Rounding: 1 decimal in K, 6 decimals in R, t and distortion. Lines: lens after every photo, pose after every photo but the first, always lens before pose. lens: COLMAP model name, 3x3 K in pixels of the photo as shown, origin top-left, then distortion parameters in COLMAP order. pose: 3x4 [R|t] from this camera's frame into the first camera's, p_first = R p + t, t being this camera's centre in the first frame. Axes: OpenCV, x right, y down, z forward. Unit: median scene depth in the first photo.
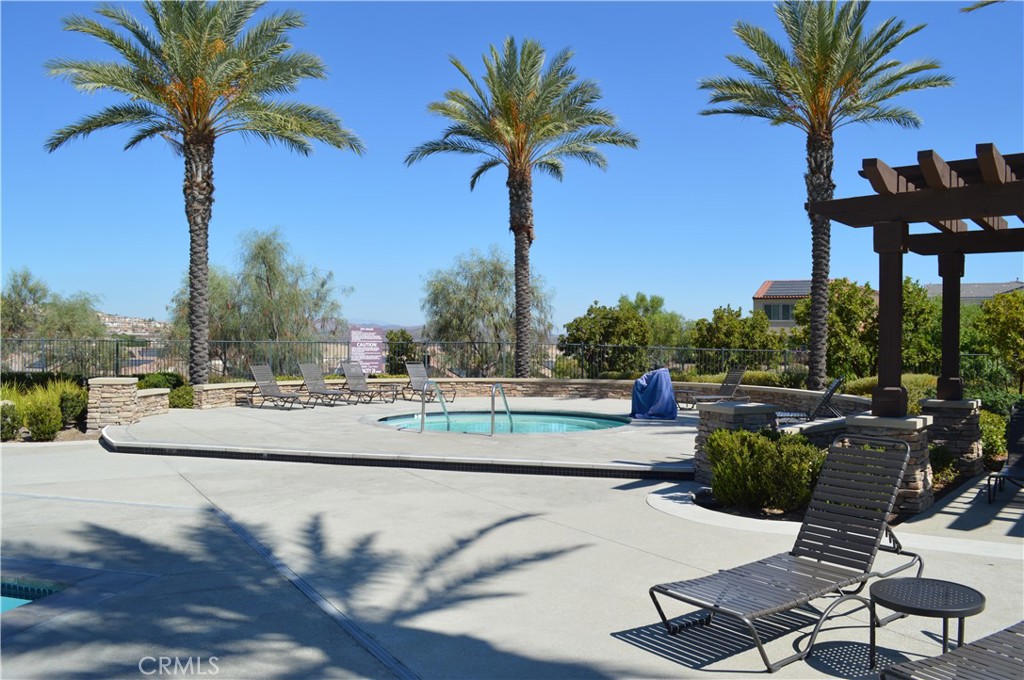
lens RADIAL K [[817.3, 0, 504.4], [0, 817.3, 340.5], [0, 0, 1]] dist [-0.082742, 0.012226]
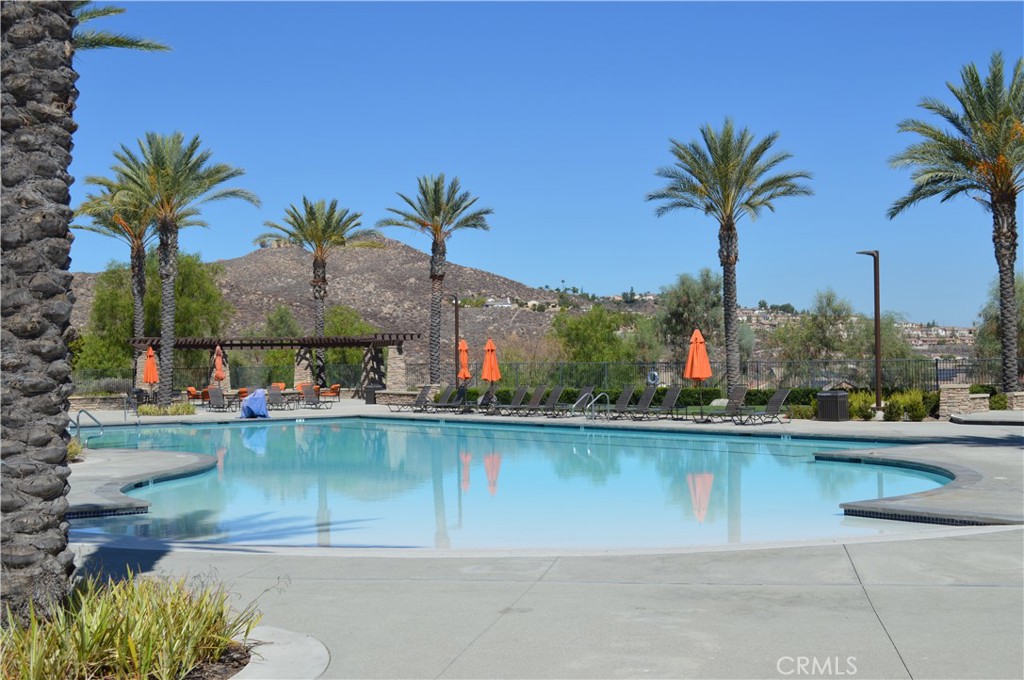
lens RADIAL K [[1386.6, 0, 509.4], [0, 1386.6, 335.9], [0, 0, 1]] dist [-0.024948, 0.000000]
pose [[0.758542, -0.031927, -0.650842, 0.430864], [0.022710, 0.999487, -0.022561, -0.004527], [0.651229, 0.002333, 0.758878, -1.135327]]
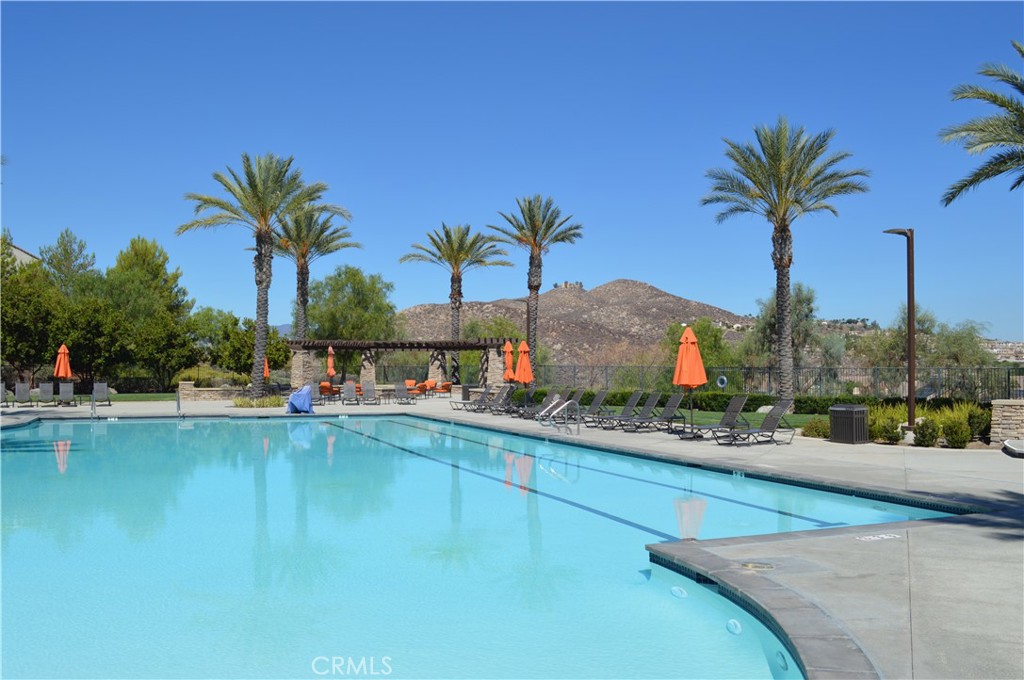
lens RADIAL K [[928.9, 0, 514.8], [0, 928.9, 342.9], [0, 0, 1]] dist [-0.061766, 0.000000]
pose [[0.592773, -0.028433, -0.804868, 0.117903], [0.005484, 0.999496, -0.031270, 0.000099], [0.805351, 0.014122, 0.592630, -0.282687]]
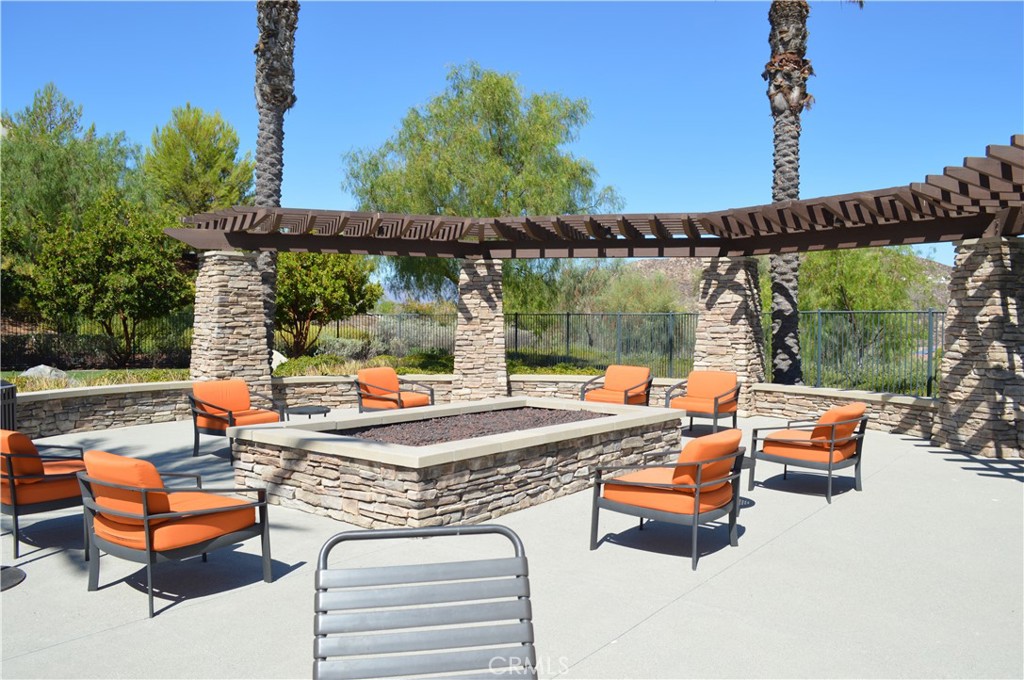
lens RADIAL K [[817.3, 0, 517.8], [0, 817.3, 337.2], [0, 0, 1]] dist [-0.082742, 0.012226]
pose [[0.372439, 0.018799, -0.927866, -1.664284], [-0.004560, 0.999820, 0.018427, -0.009648], [0.928045, -0.002632, 0.372458, 0.748887]]
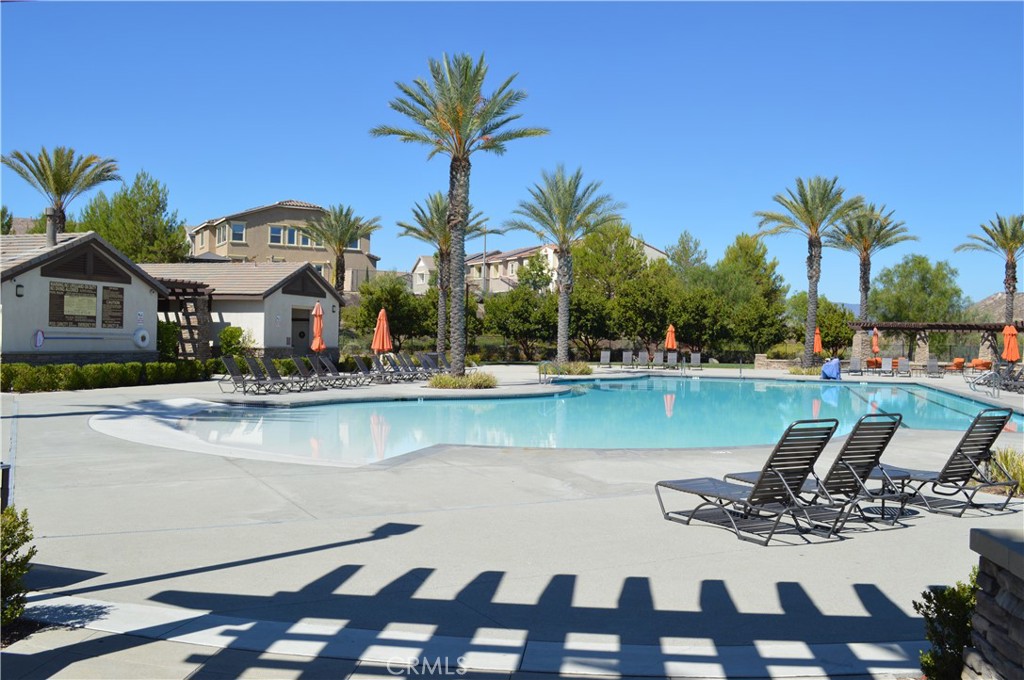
lens RADIAL K [[928.9, 0, 512.8], [0, 928.9, 339.5], [0, 0, 1]] dist [-0.061766, 0.000000]
pose [[-0.024294, -0.006548, -0.999683, 0.745999], [-0.017827, 0.999822, -0.006115, 0.005155], [0.999546, 0.017673, -0.024407, -0.301744]]
